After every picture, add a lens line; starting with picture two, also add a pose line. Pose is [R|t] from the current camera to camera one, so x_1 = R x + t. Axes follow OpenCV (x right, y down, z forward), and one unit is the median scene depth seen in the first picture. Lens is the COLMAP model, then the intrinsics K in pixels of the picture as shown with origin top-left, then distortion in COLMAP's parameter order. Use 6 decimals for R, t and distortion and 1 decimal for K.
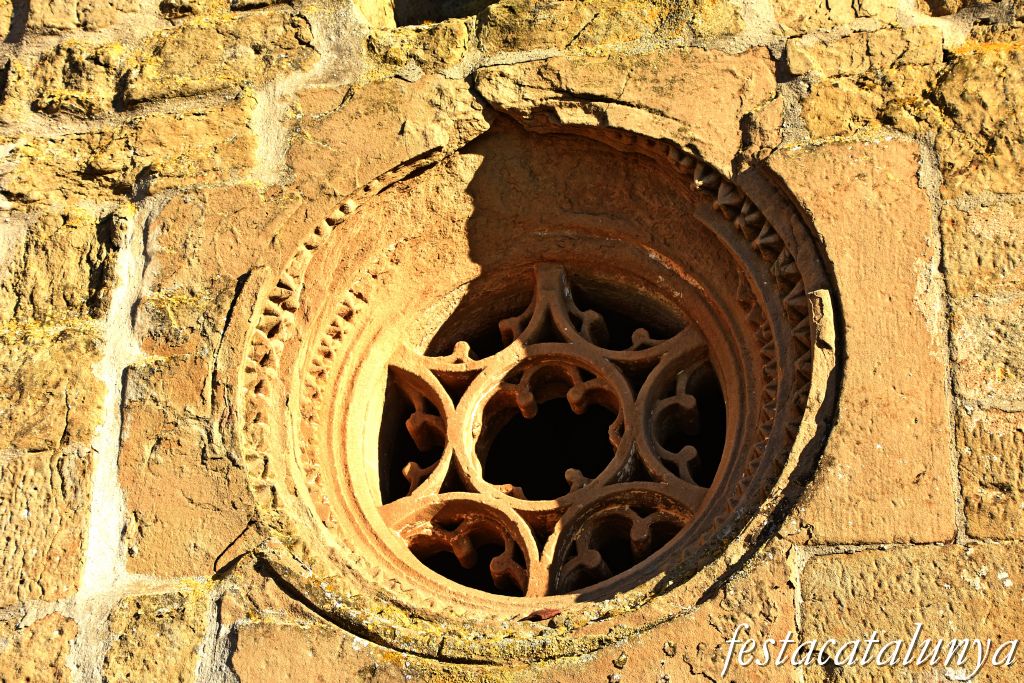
lens RADIAL K [[2249.9, 0, 512.0], [0, 2249.9, 341.5], [0, 0, 1]] dist [0.631296, 0.536277]
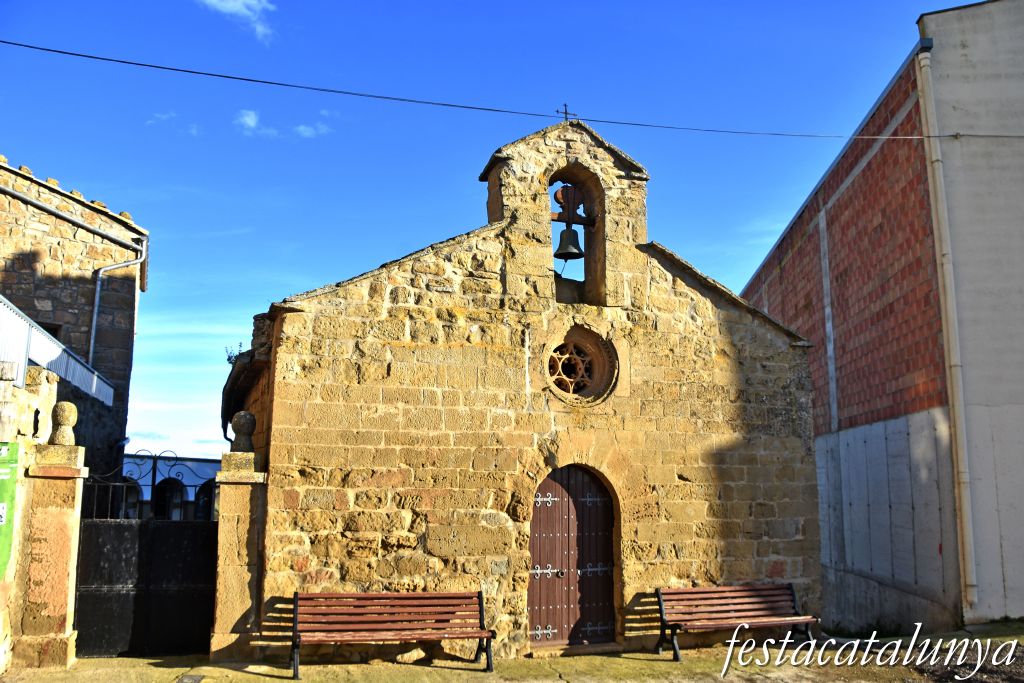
lens RADIAL K [[800.9, 0, 512.0], [0, 800.9, 341.5], [0, 0, 1]] dist [-0.199807, -0.000109]
pose [[0.830489, 0.093112, 0.549198, -1.563536], [-0.256847, 0.938876, 0.229220, -0.581203], [-0.494286, -0.331424, 0.803641, -0.918568]]
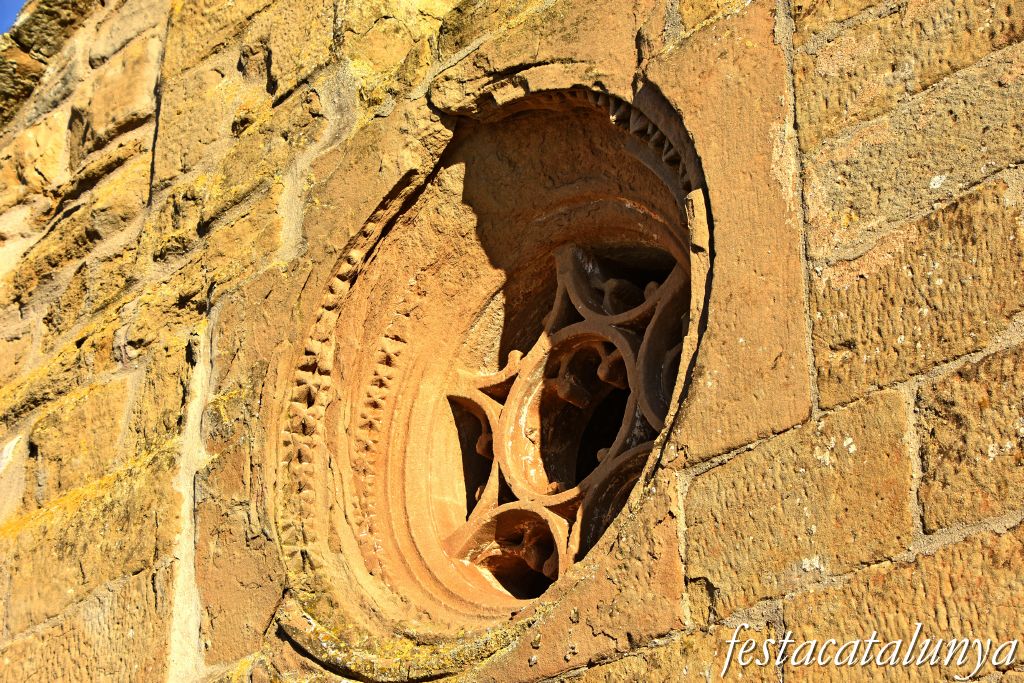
lens RADIAL K [[2328.0, 0, 480.7], [0, 2328.0, 341.5], [0, 0, 1]] dist [0.658941, 0.421458]
pose [[0.828526, -0.296526, -0.474992, 0.471270], [0.277436, 0.954221, -0.111767, 0.111074], [0.486389, -0.039178, 0.872864, 0.128921]]
